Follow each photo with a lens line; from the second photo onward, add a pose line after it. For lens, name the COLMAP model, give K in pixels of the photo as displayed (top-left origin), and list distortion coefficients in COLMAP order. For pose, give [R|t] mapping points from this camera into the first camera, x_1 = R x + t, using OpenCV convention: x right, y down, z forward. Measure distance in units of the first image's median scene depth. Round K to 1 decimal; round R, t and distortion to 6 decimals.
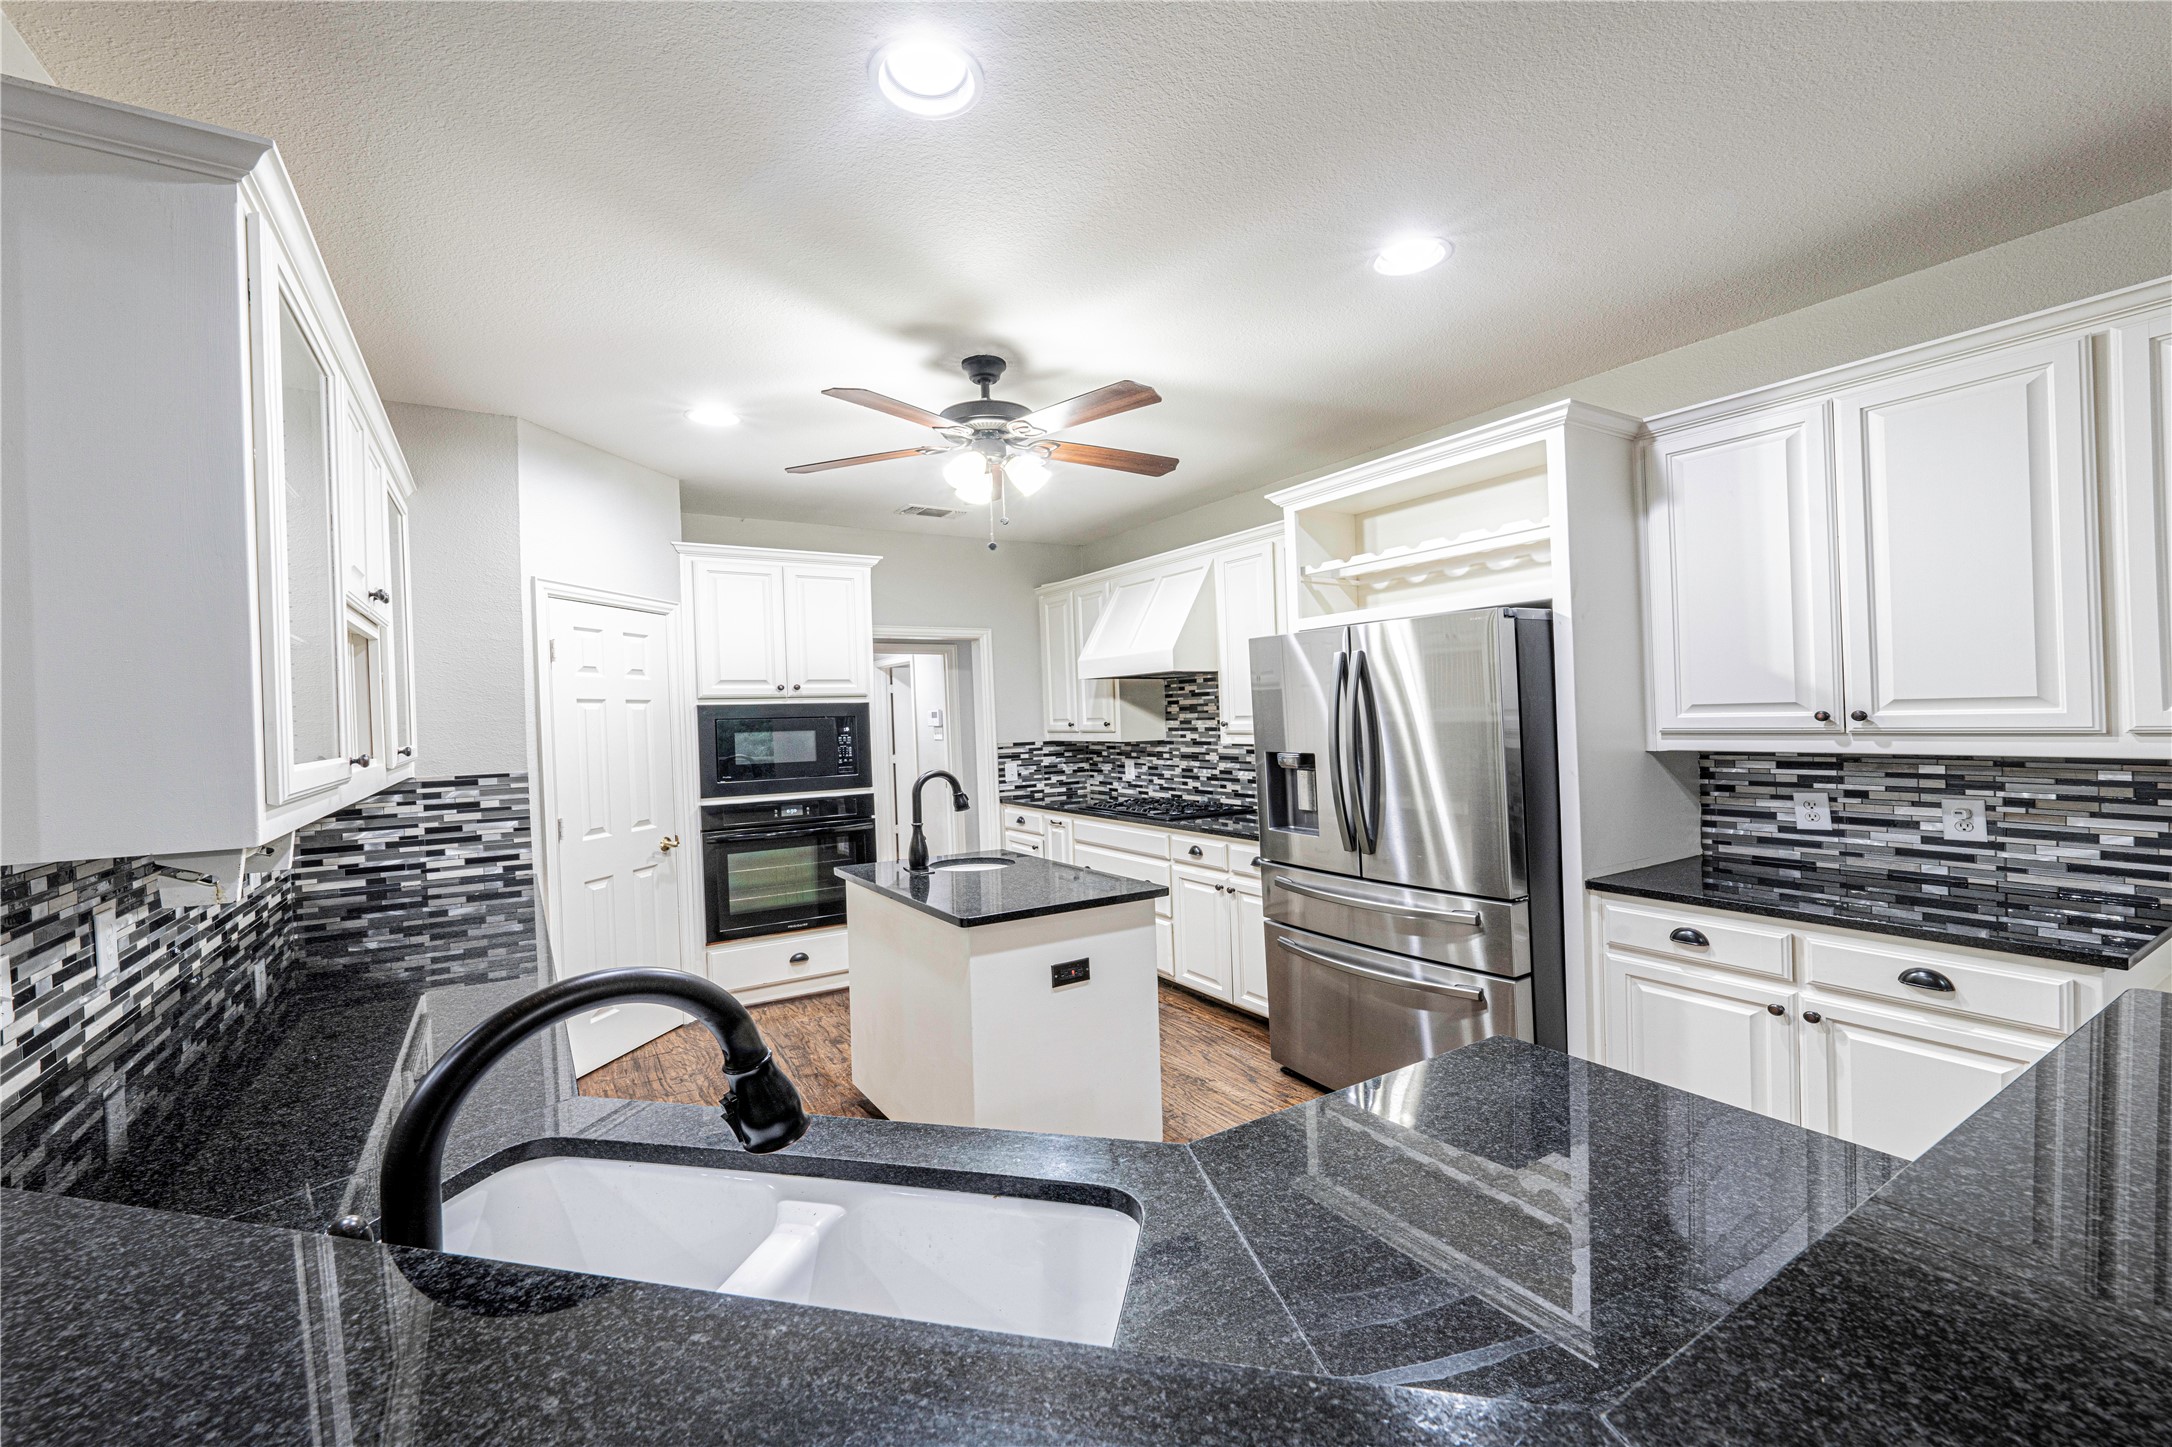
lens RADIAL K [[907.0, 0, 1095.9], [0, 907.0, 712.2], [0, 0, 1]] dist [0.002085, 0.000112]
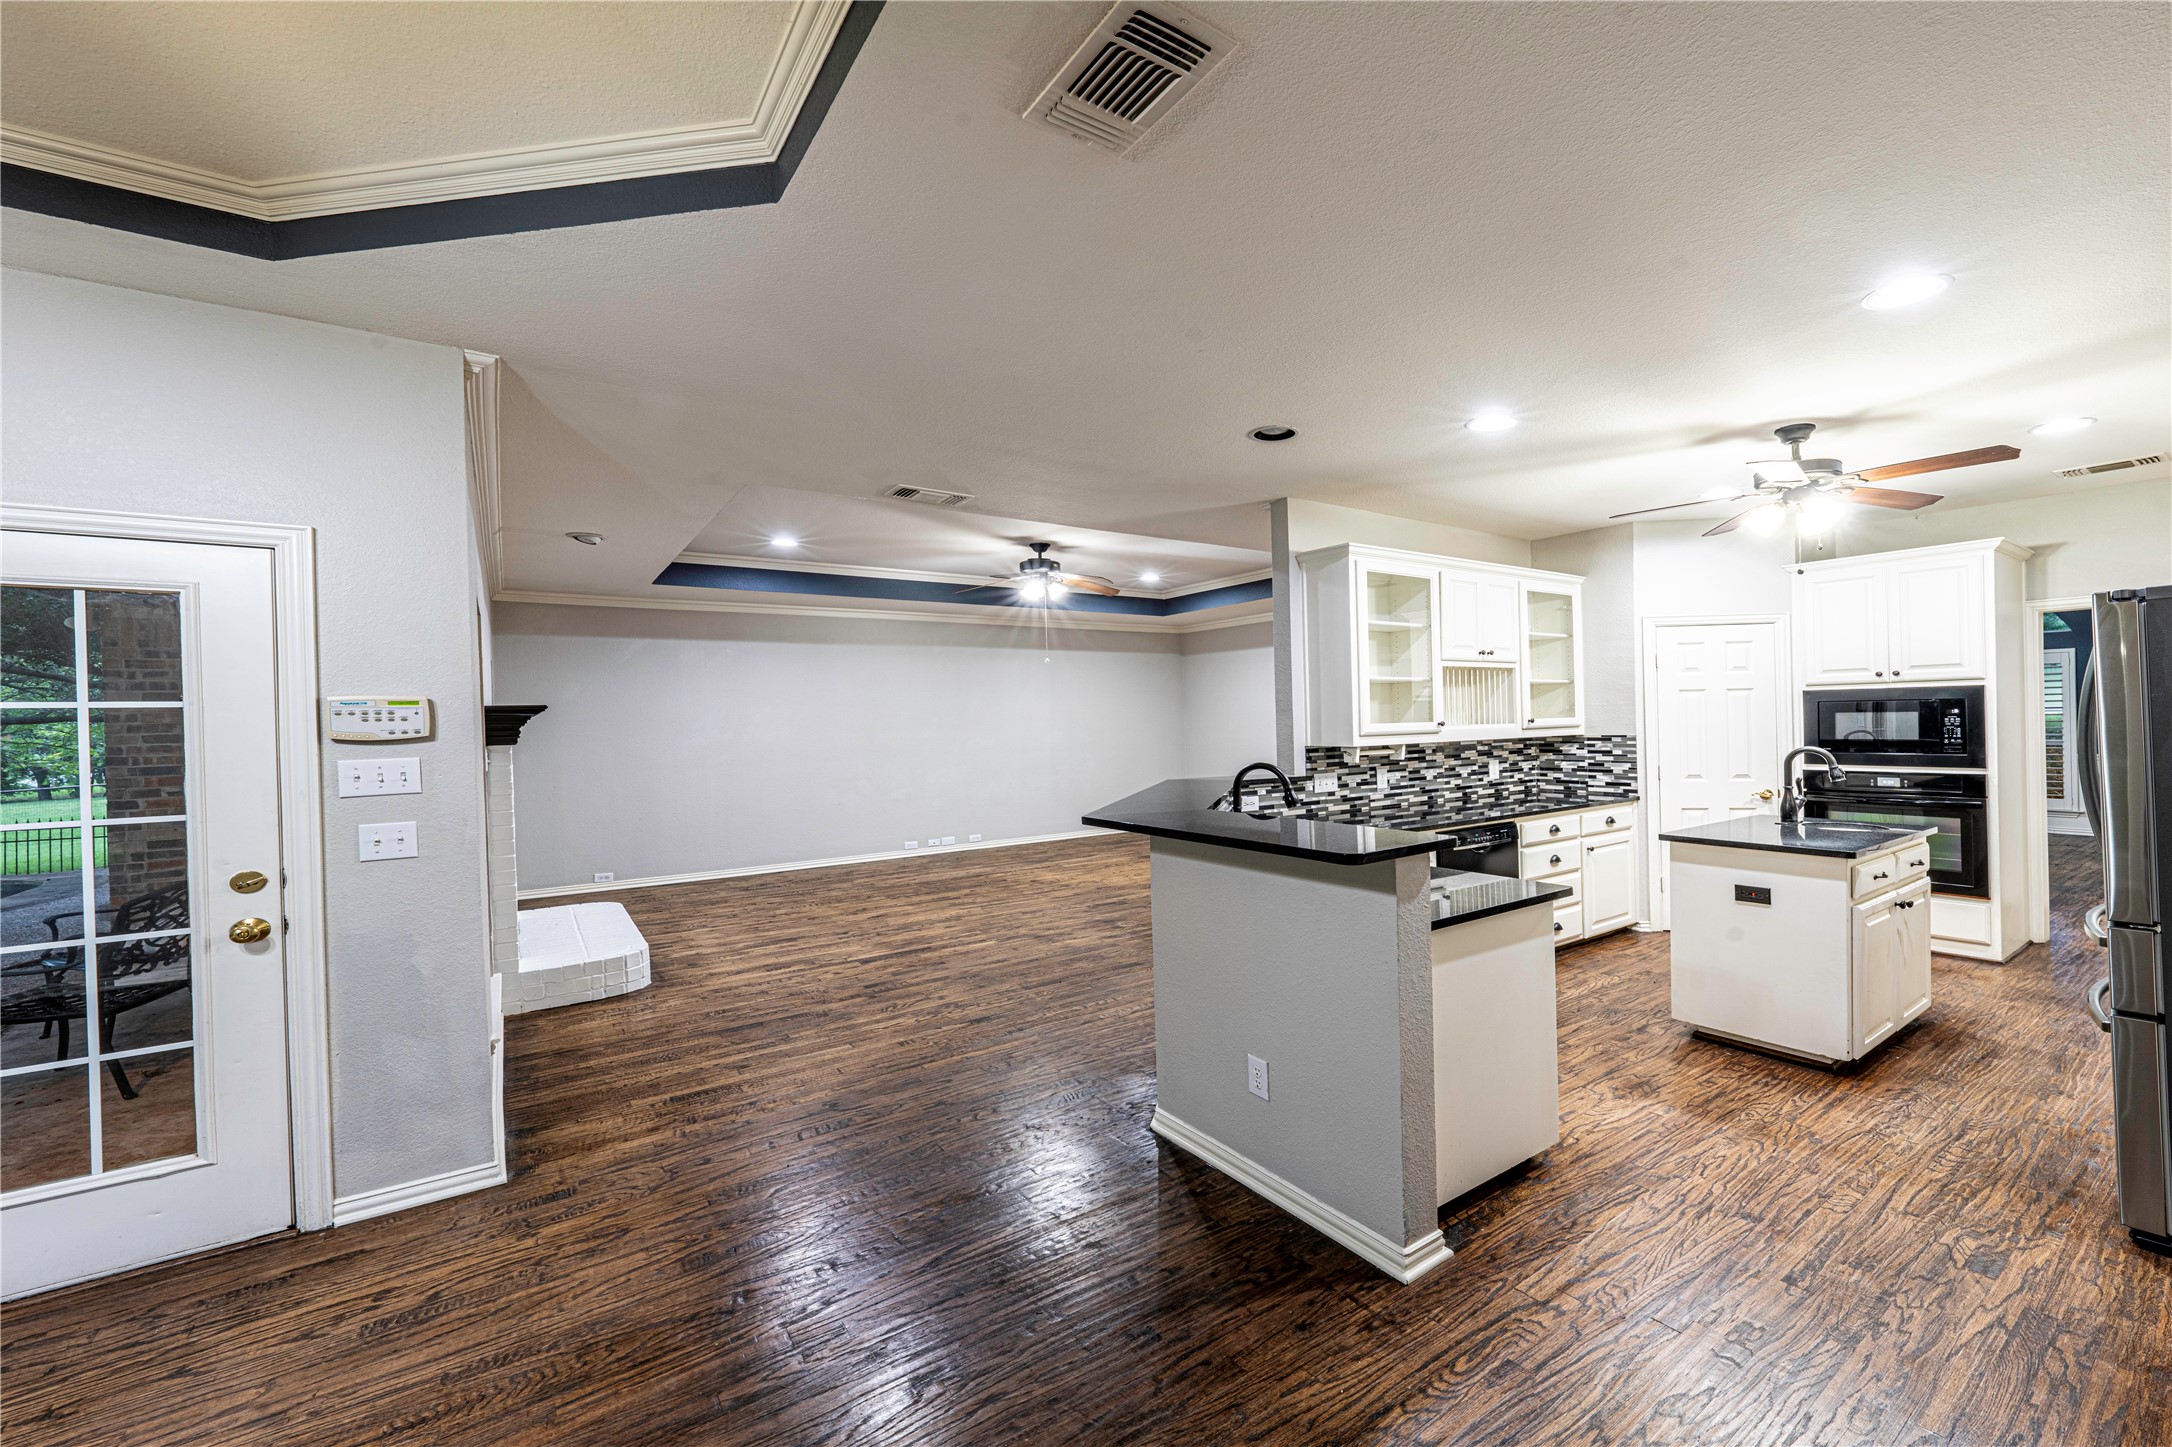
lens RADIAL K [[857.2, 0, 1093.4], [0, 857.2, 724.2], [0, 0, 1]] dist [0.000400, 0.000065]
pose [[0.003478, 0.032202, -0.999475, 0.955044], [0.022366, 0.999229, 0.032271, -0.027313], [0.999744, -0.022467, 0.002755, -0.001078]]
